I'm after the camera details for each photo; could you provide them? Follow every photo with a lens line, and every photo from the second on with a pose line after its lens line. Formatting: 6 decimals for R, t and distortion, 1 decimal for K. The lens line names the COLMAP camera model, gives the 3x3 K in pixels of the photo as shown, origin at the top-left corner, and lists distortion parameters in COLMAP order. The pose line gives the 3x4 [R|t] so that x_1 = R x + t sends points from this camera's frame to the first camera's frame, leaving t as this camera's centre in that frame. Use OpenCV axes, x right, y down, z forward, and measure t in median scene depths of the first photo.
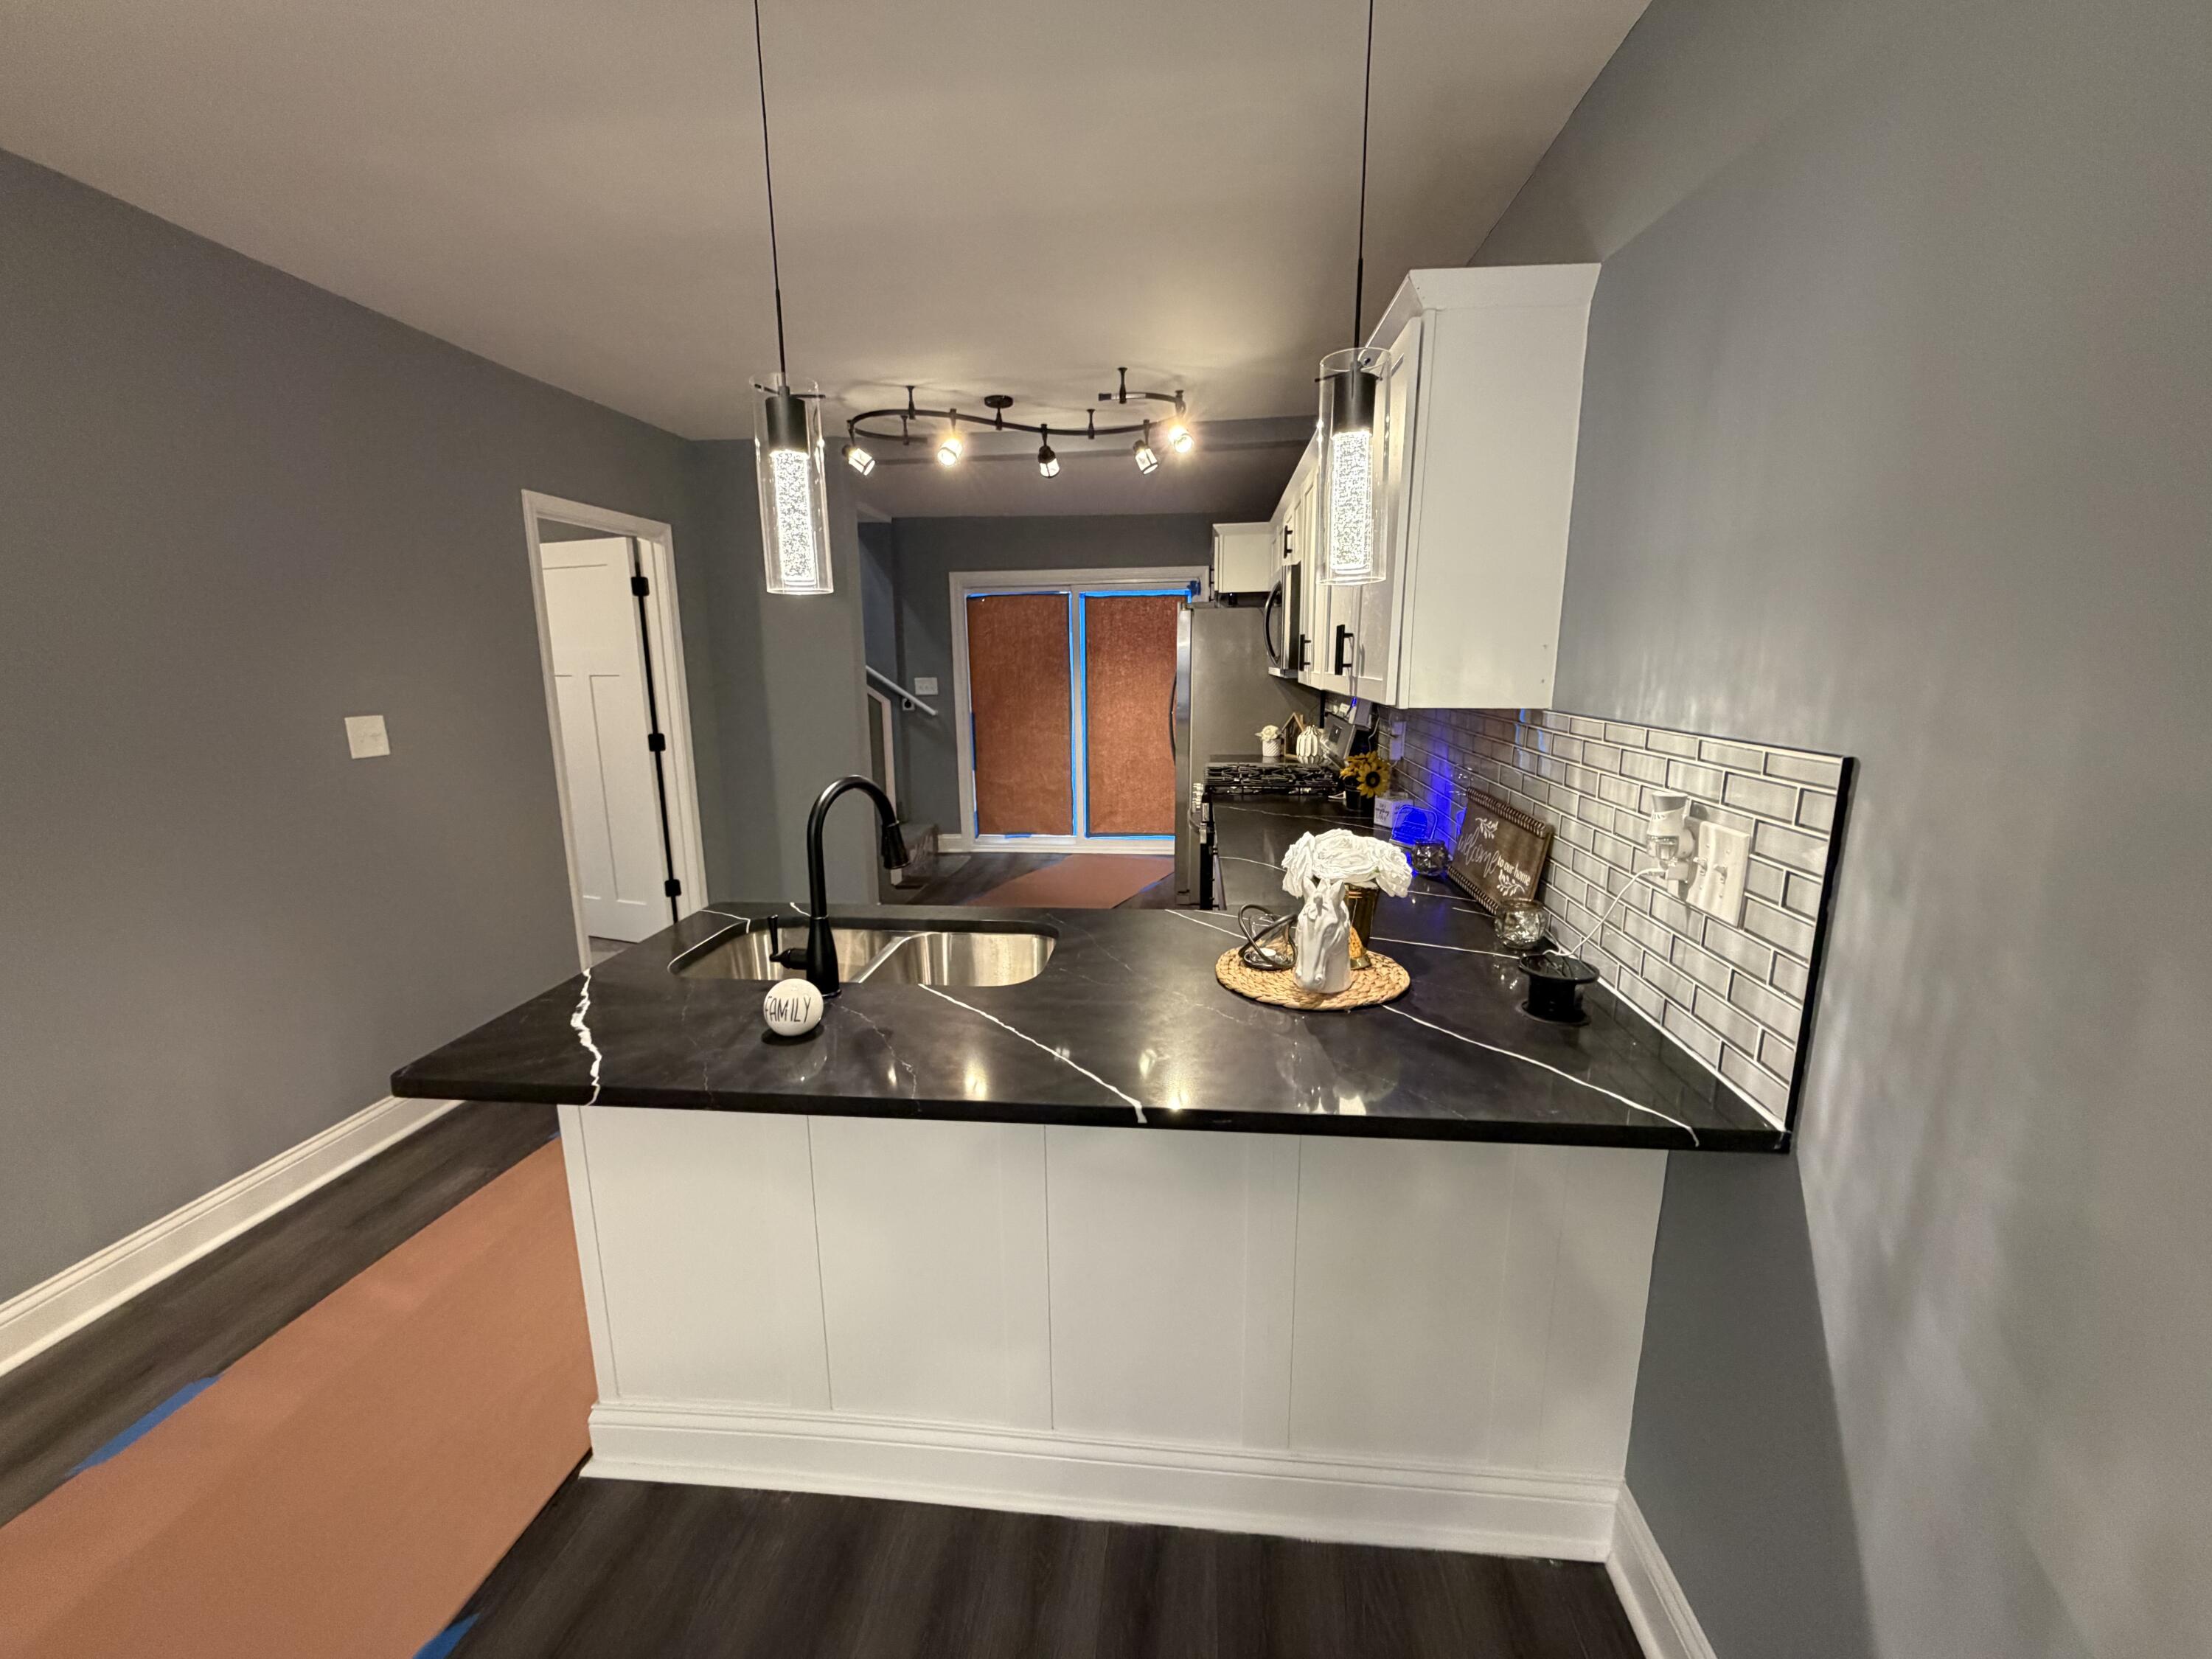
lens RADIAL K [[883.0, 0, 1098.8], [0, 883.0, 829.4], [0, 0, 1]] dist [-0.001092, -0.000186]
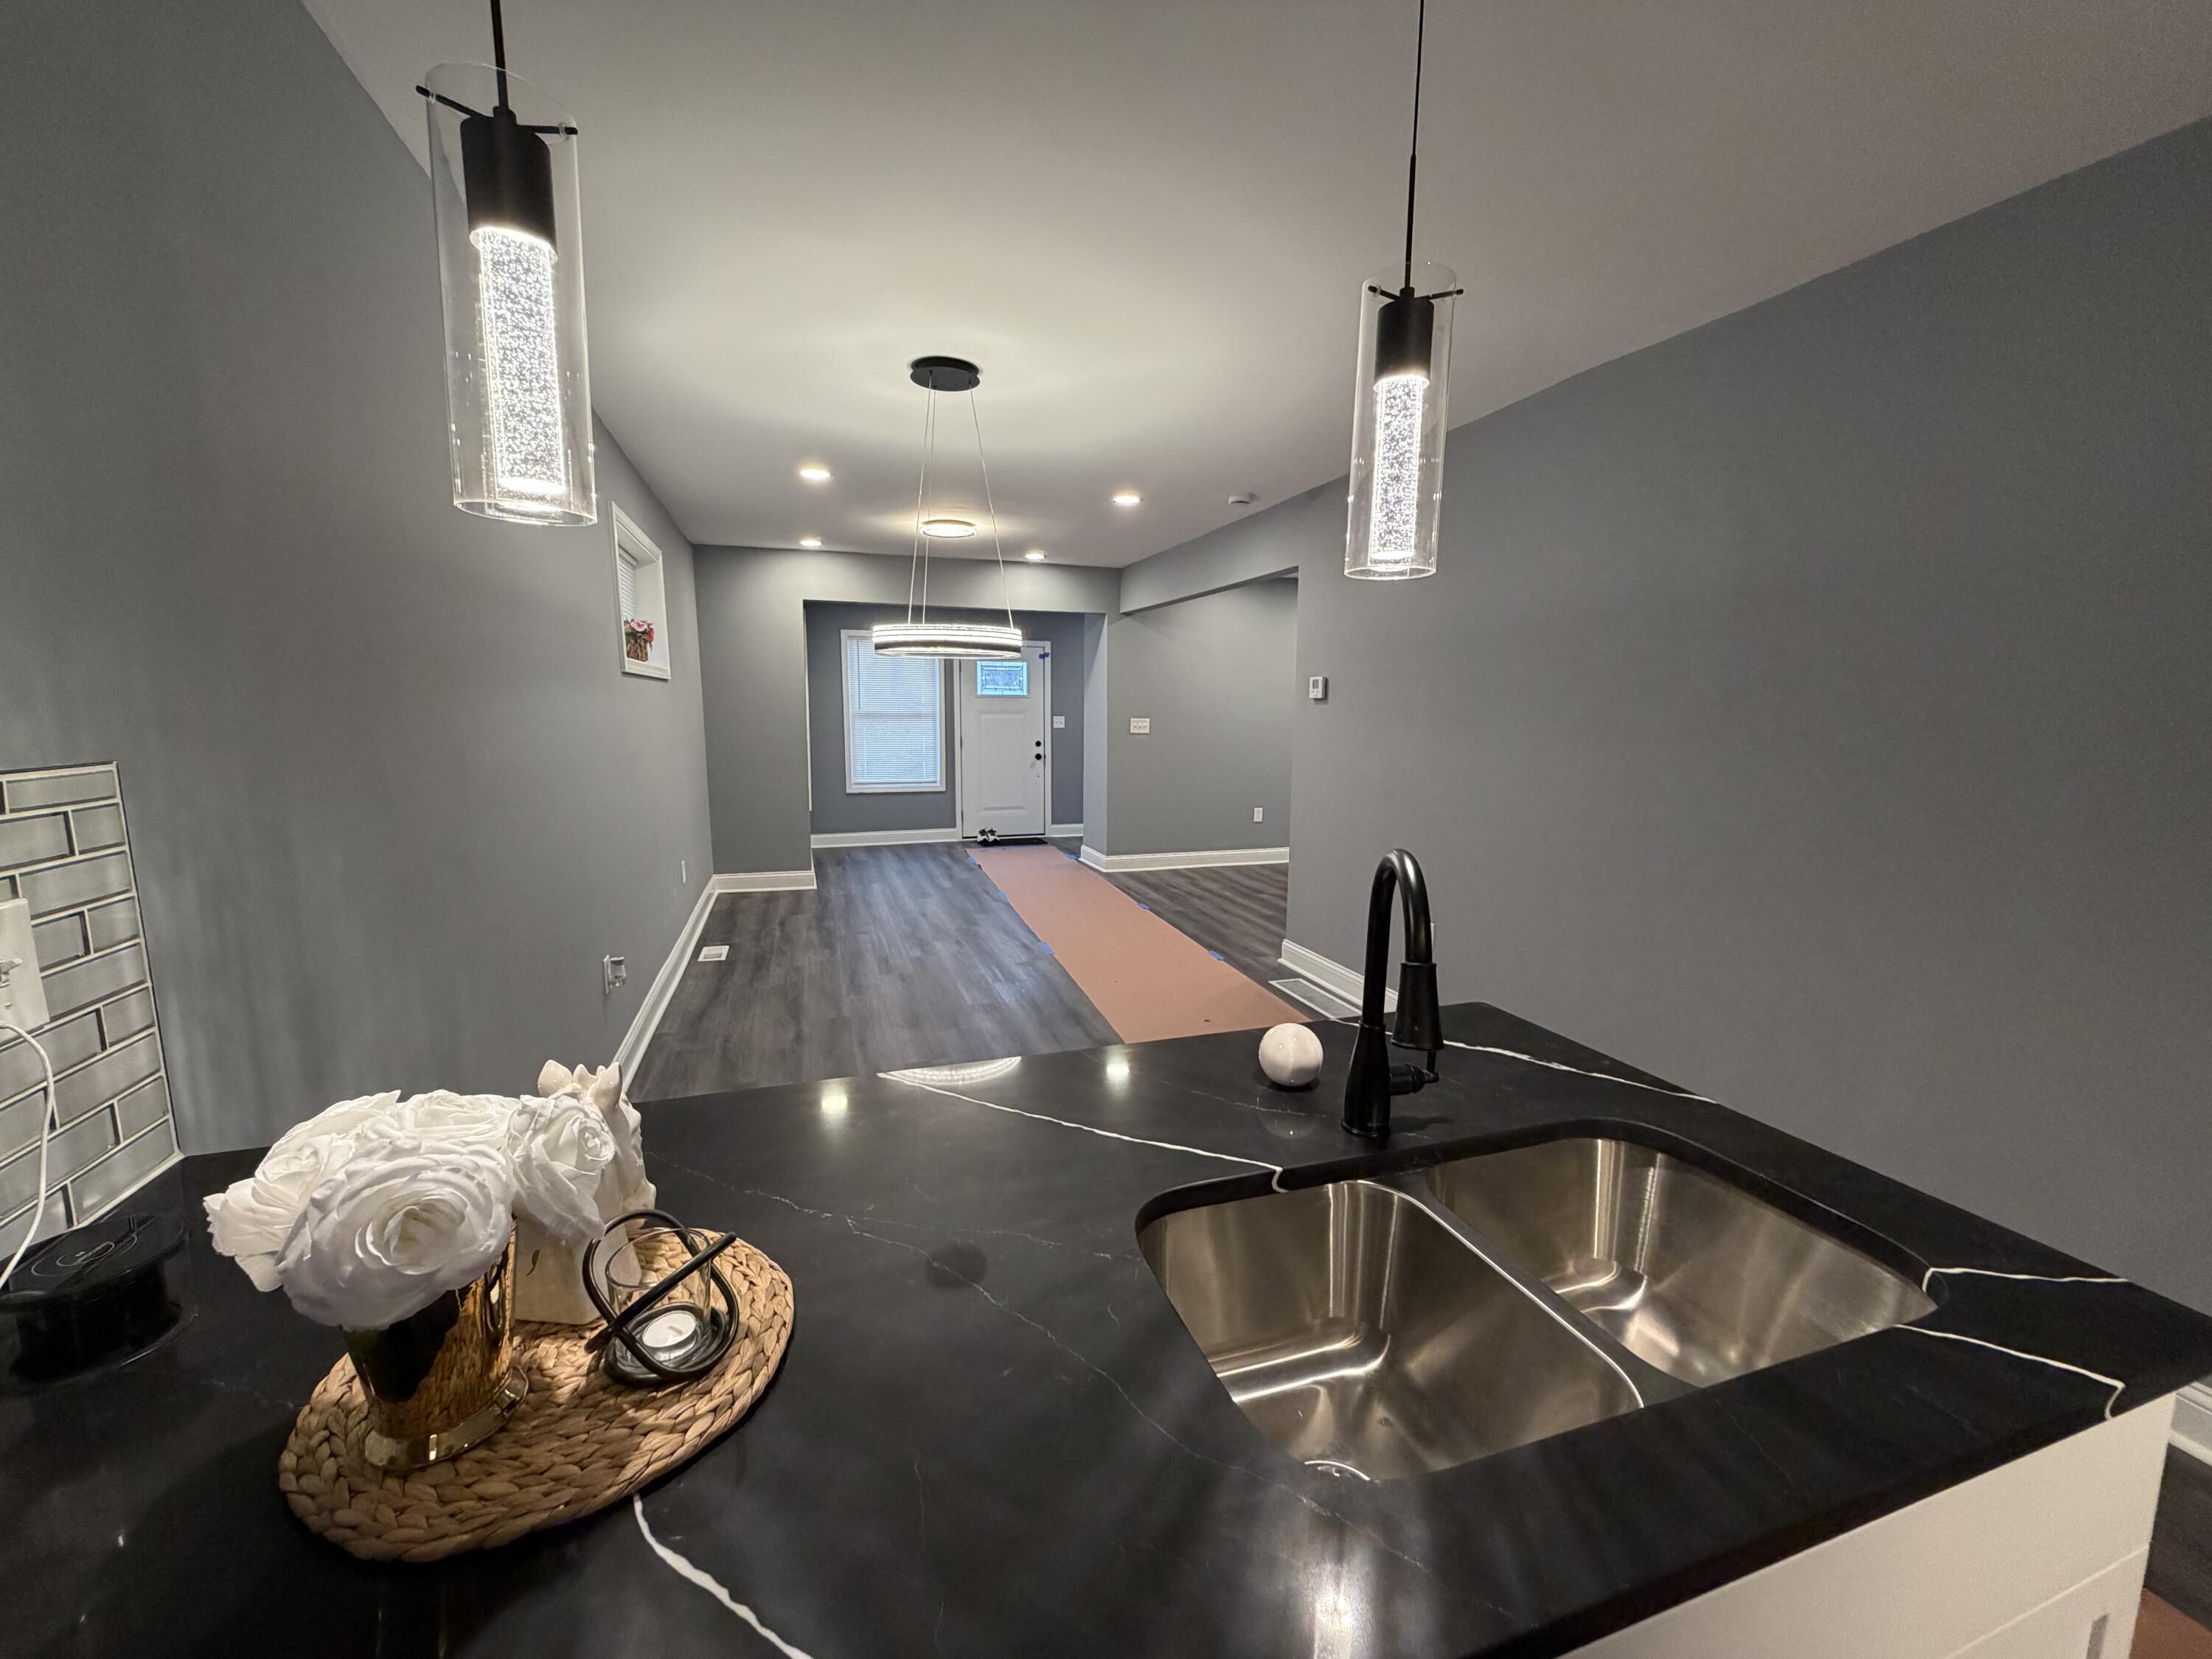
lens RADIAL K [[879.7, 0, 1100.2], [0, 879.7, 829.8], [0, 0, 1]] dist [-0.001631, -0.000238]
pose [[-0.910054, 0.060618, -0.410033, 0.107145], [-0.080477, 0.944582, 0.318259, -0.166416], [0.406602, 0.322631, -0.854742, 0.940836]]
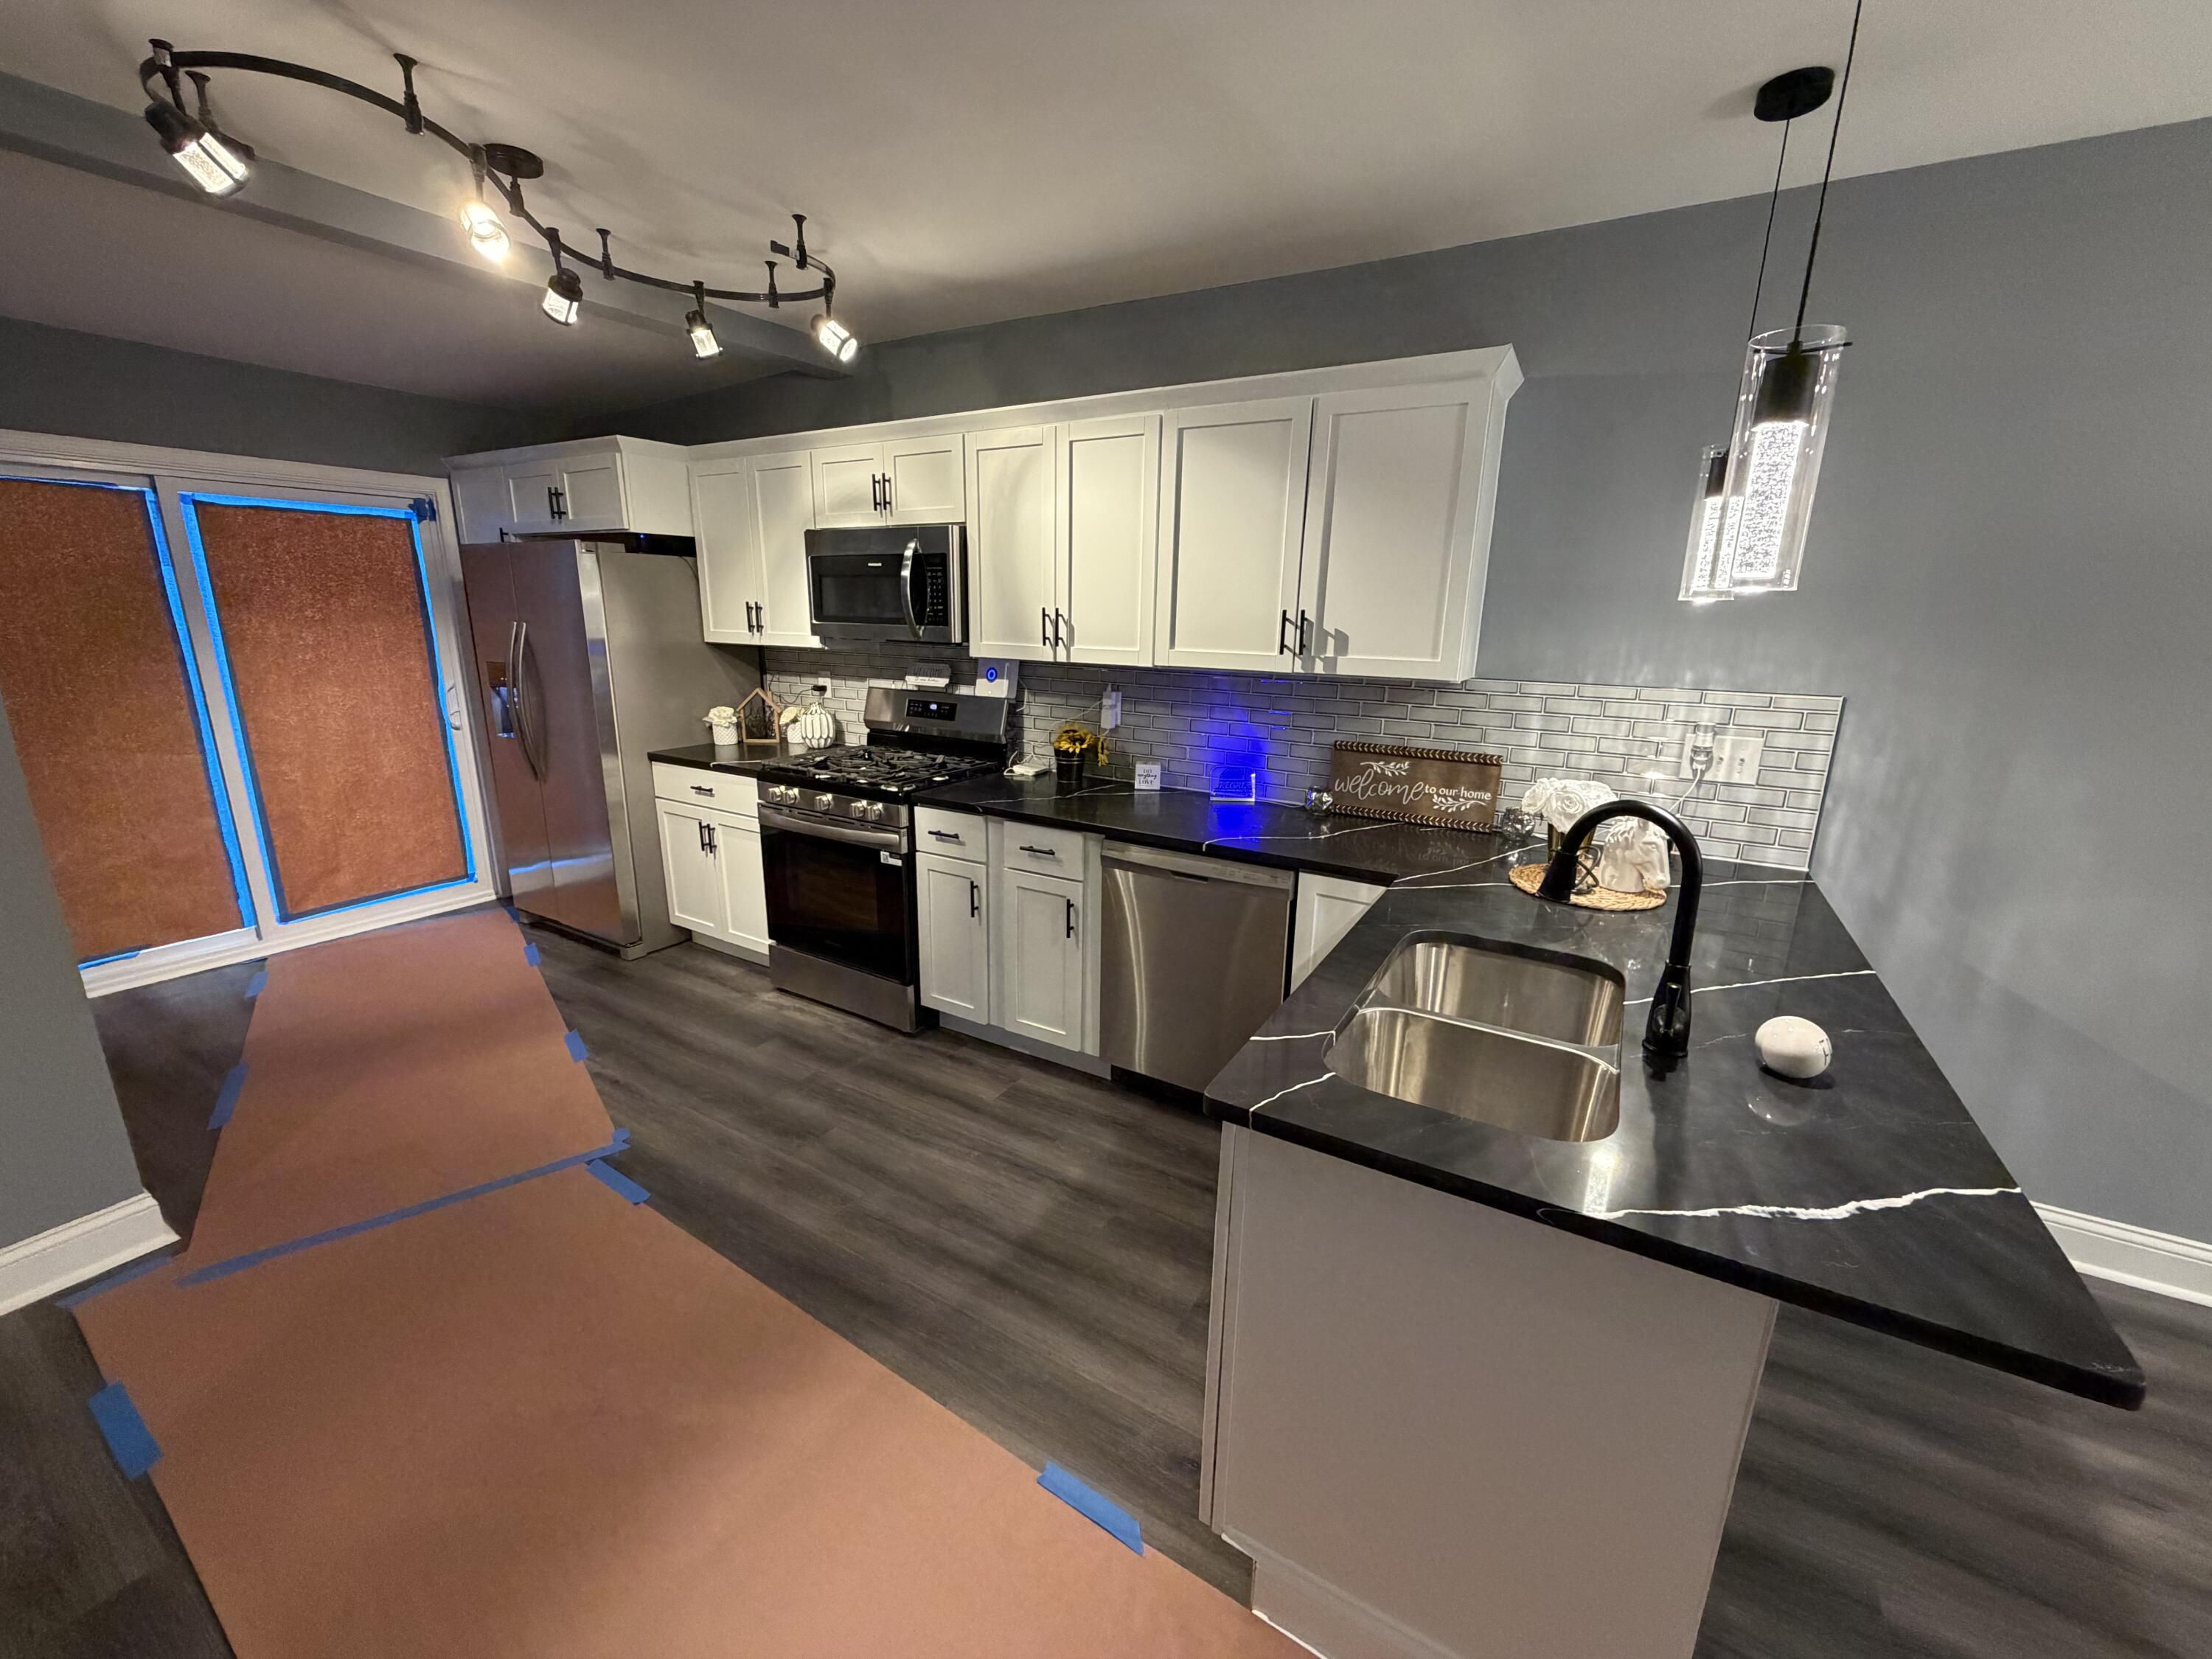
lens RADIAL K [[879.7, 0, 1100.2], [0, 879.7, 829.8], [0, 0, 1]] dist [-0.001631, -0.000238]
pose [[0.419315, -0.203295, 0.884786, -0.824326], [0.154483, 0.976369, 0.151126, -0.157369], [-0.894601, 0.073315, 0.440812, 0.713305]]
